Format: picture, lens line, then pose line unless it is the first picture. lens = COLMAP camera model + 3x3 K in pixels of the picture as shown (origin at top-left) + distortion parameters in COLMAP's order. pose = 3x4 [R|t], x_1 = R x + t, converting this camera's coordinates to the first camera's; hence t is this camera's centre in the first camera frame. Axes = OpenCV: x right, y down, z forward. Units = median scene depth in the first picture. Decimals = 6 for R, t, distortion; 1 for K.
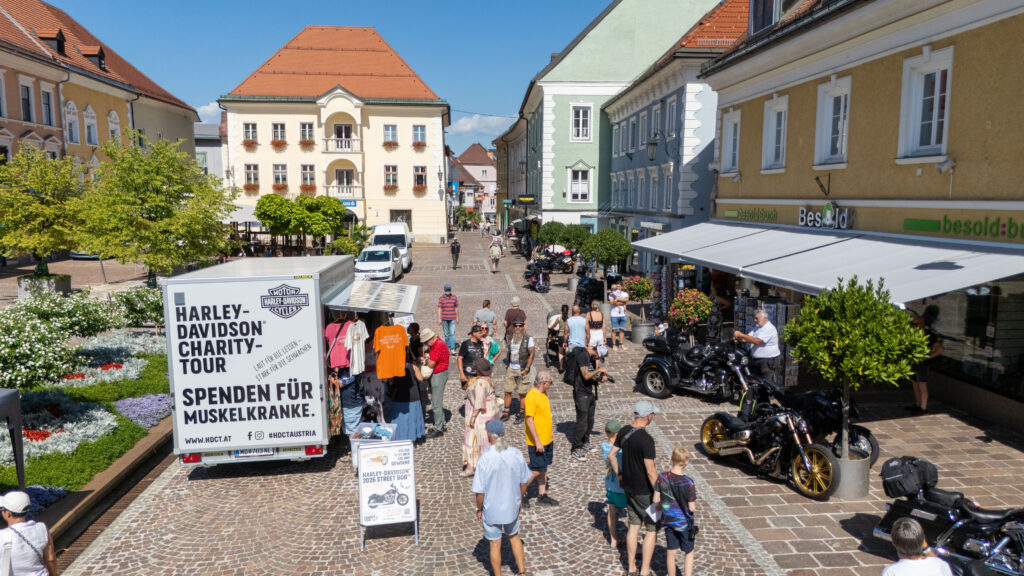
lens RADIAL K [[731.9, 0, 514.2], [0, 731.9, 287.8], [0, 0, 1]] dist [-0.005302, -0.000323]
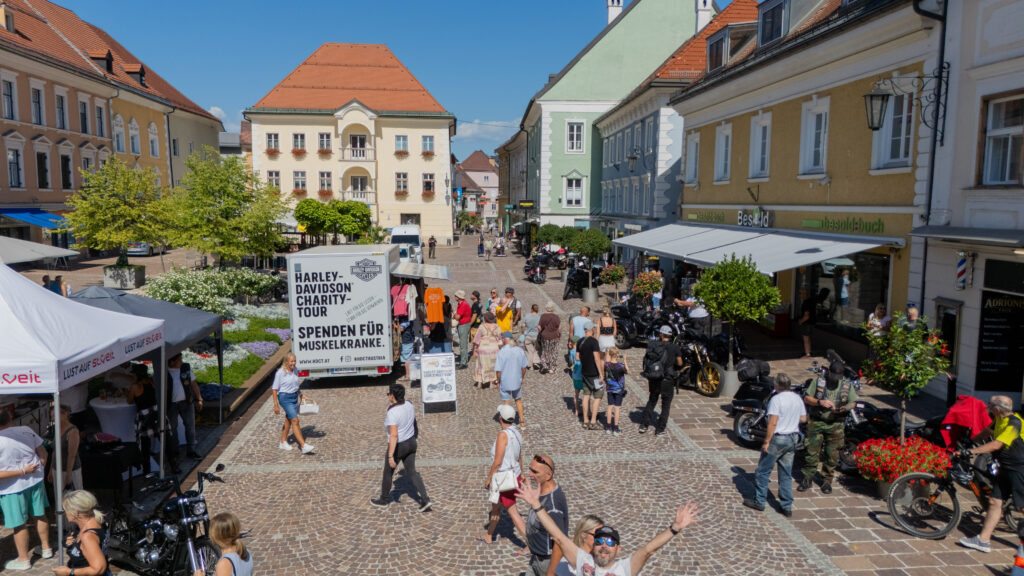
lens RADIAL K [[731.9, 0, 510.4], [0, 731.9, 289.8], [0, 0, 1]] dist [-0.005302, -0.000323]
pose [[0.999974, 0.005083, -0.005028, -0.002509], [-0.005106, 0.999977, -0.004551, 0.027145], [0.005005, 0.004576, 0.999977, -0.215592]]
